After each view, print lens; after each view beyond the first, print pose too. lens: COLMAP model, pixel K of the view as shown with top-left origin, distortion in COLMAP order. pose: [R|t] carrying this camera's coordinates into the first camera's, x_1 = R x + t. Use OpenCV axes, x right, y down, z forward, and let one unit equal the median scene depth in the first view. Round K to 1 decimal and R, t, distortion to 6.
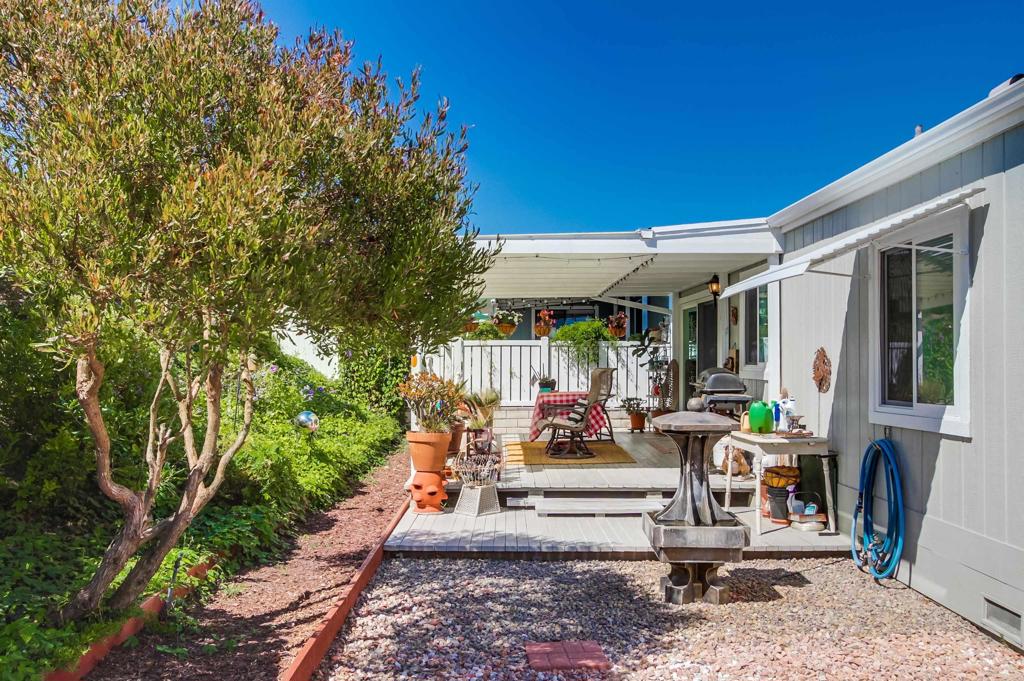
lens RADIAL K [[849.4, 0, 487.0], [0, 849.4, 353.3], [0, 0, 1]] dist [-0.029340, 0.002861]
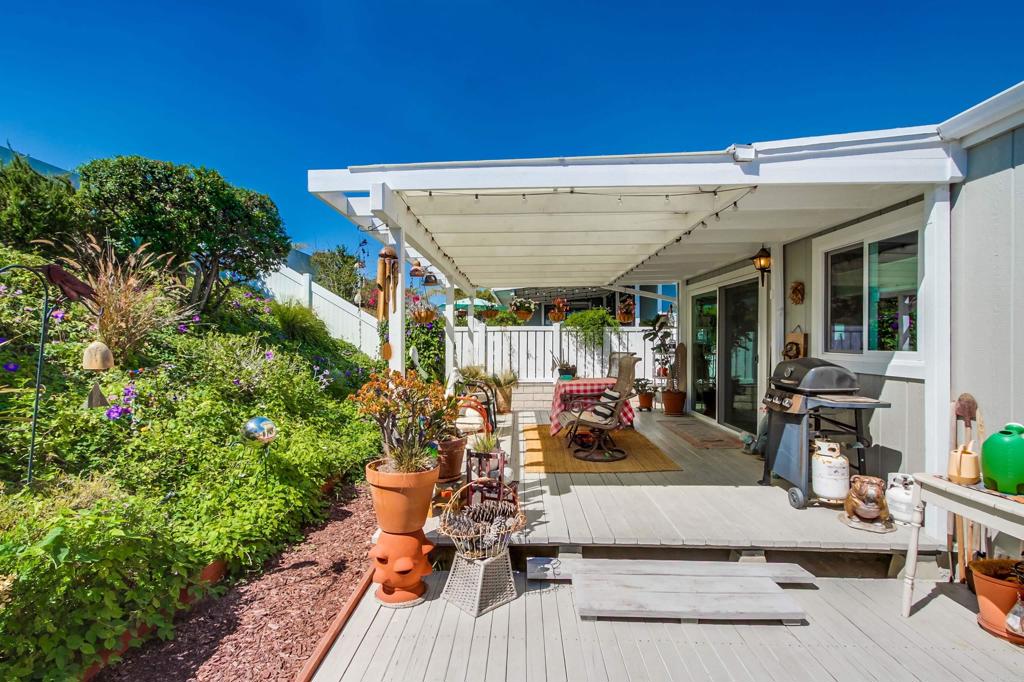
lens RADIAL K [[484.0, 0, 524.2], [0, 484.0, 340.6], [0, 0, 1]] dist [0.002544, 0.000572]
pose [[0.999660, -0.000983, 0.026046, 0.013735], [0.000766, 0.999965, 0.008323, -0.002373], [-0.026053, -0.008300, 0.999626, 0.731952]]
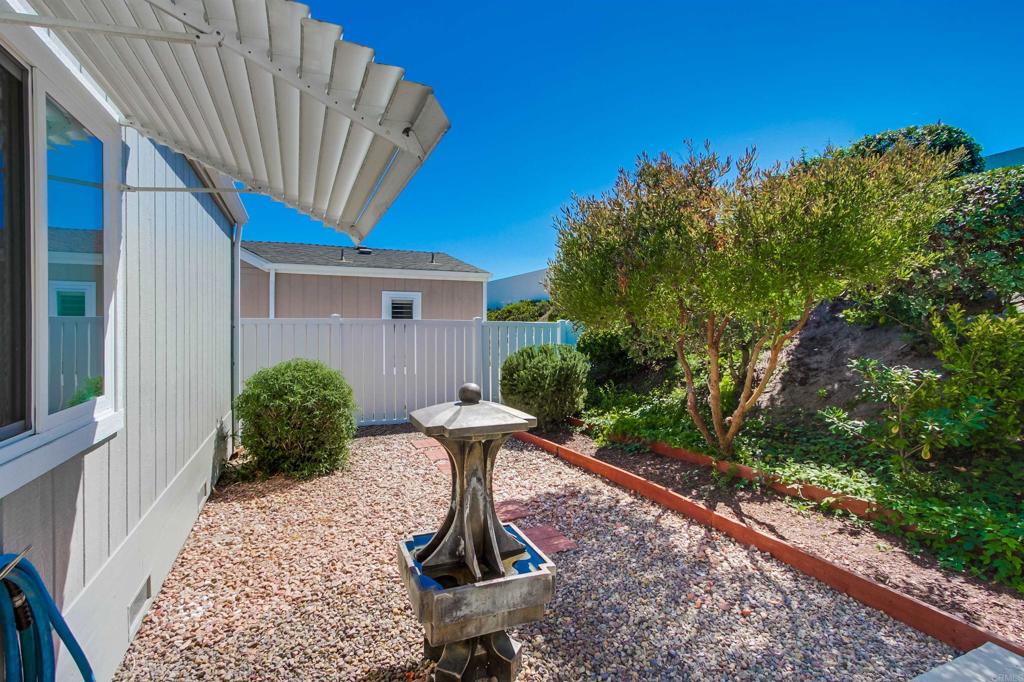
lens RADIAL K [[457.9, 0, 525.9], [0, 457.9, 343.4], [0, 0, 1]] dist [0.002800, 0.000521]
pose [[-0.887923, 0.012137, -0.459832, 0.290301], [0.004027, 0.999819, 0.018613, 0.007906], [0.459975, 0.014675, -0.887811, 1.048782]]
